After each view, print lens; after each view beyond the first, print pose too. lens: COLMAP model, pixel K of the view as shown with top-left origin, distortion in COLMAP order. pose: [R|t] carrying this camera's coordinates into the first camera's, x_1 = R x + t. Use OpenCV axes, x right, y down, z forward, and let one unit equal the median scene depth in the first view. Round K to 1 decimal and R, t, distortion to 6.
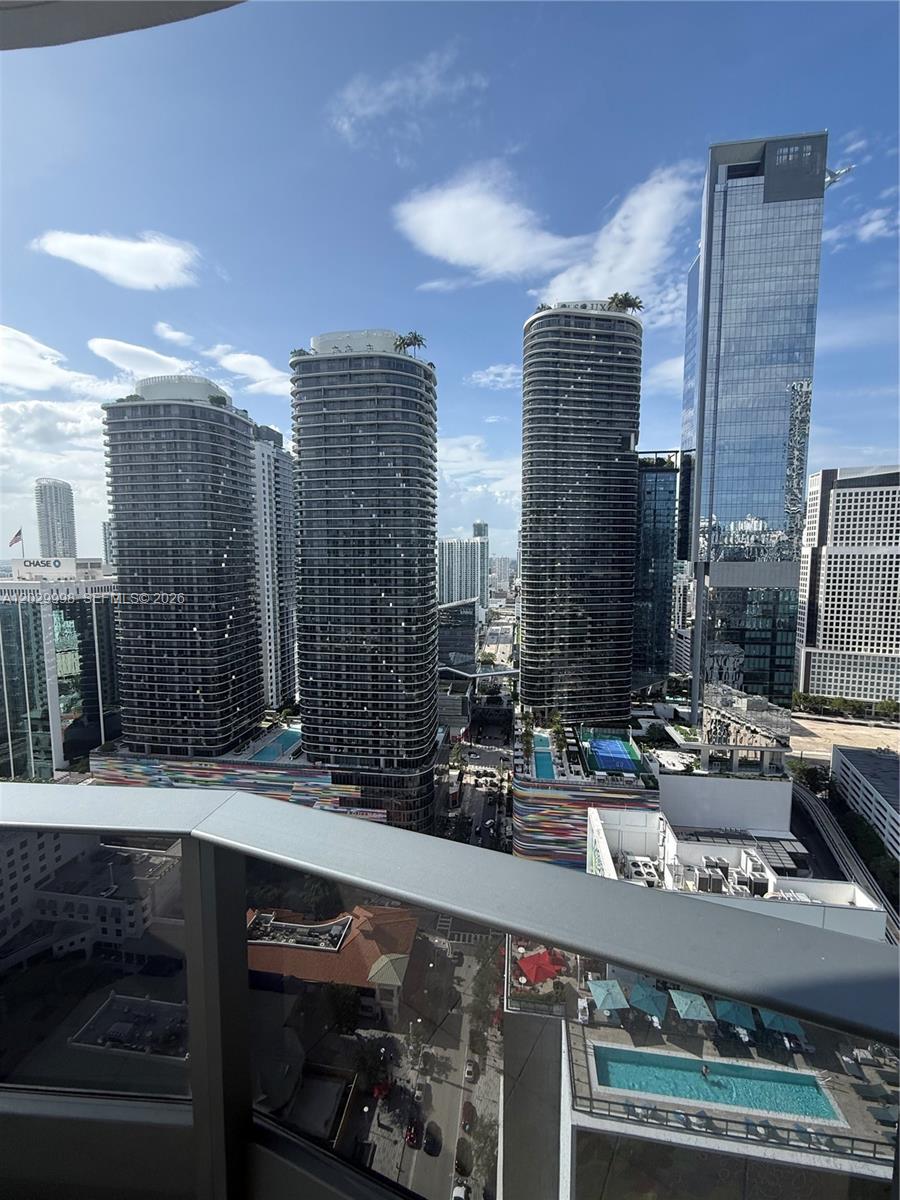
lens RADIAL K [[469.2, 0, 455.5], [0, 469.2, 597.0], [0, 0, 1]] dist [-0.002999, 0.000299]
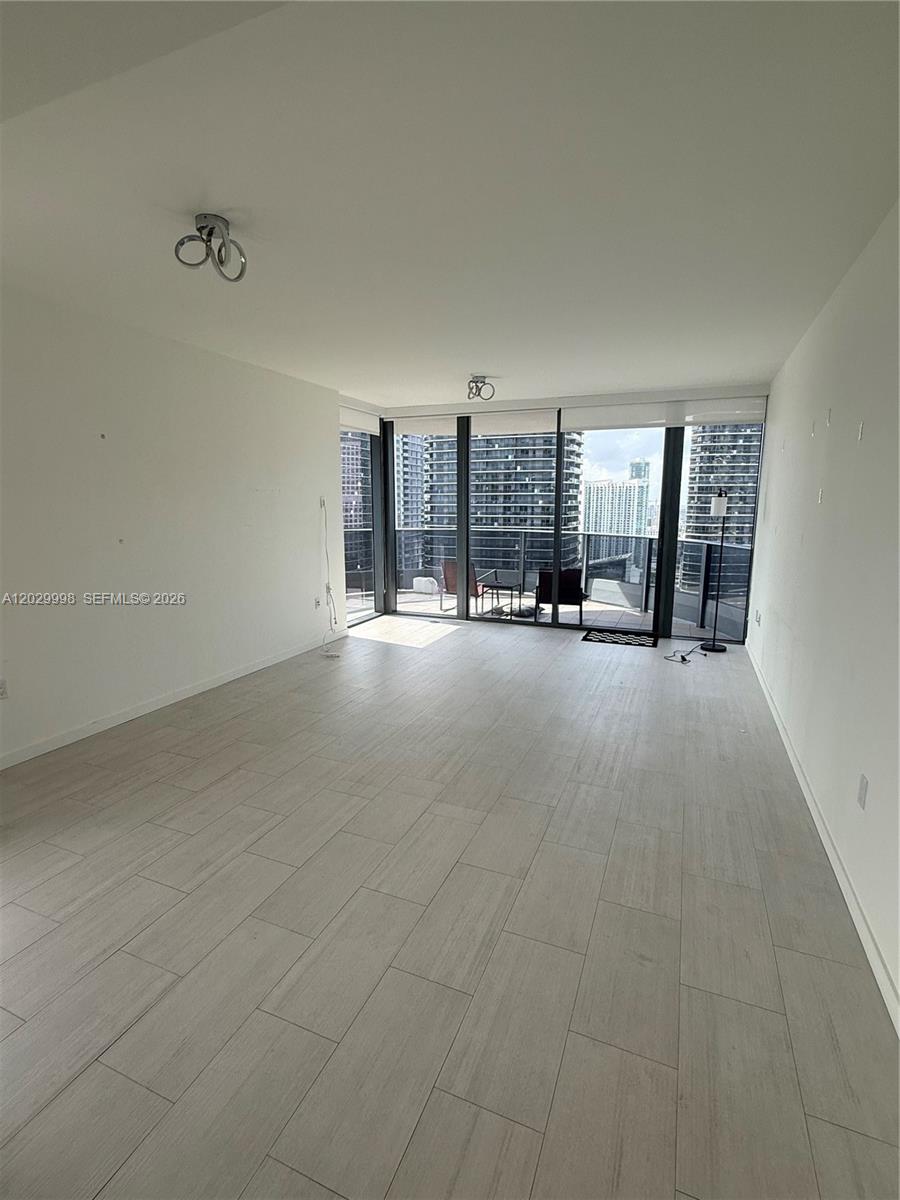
lens RADIAL K [[607.0, 0, 443.3], [0, 607.0, 603.8], [0, 0, 1]] dist [-0.001408, -0.000058]
pose [[0.963771, 0.045103, -0.262892, 0.018656], [-0.024765, 0.996474, 0.080167, 0.014313], [0.265580, -0.070752, 0.961489, -0.155200]]
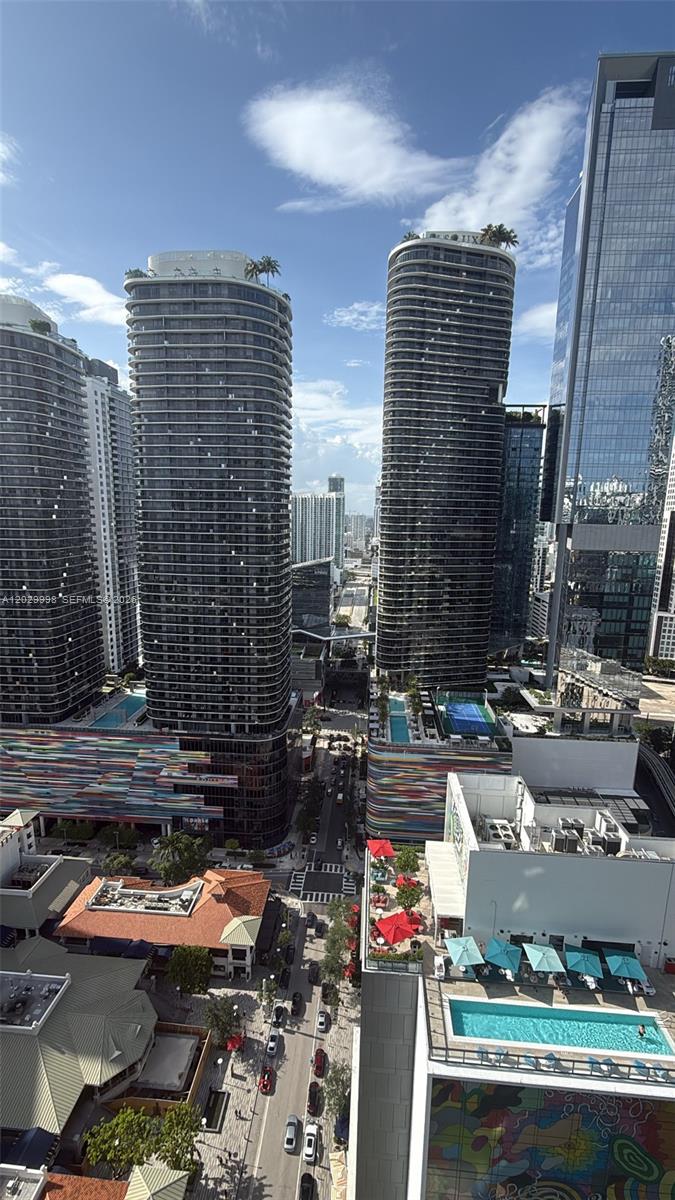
lens RADIAL K [[485.9, 0, 336.3], [0, 485.9, 598.8], [0, 0, 1]] dist [-0.002732, 0.000064]
pose [[0.997657, 0.008999, 0.067826, -0.014664], [-0.014881, 0.996122, 0.086710, 0.000077], [-0.066783, -0.087517, 0.993922, 0.019627]]
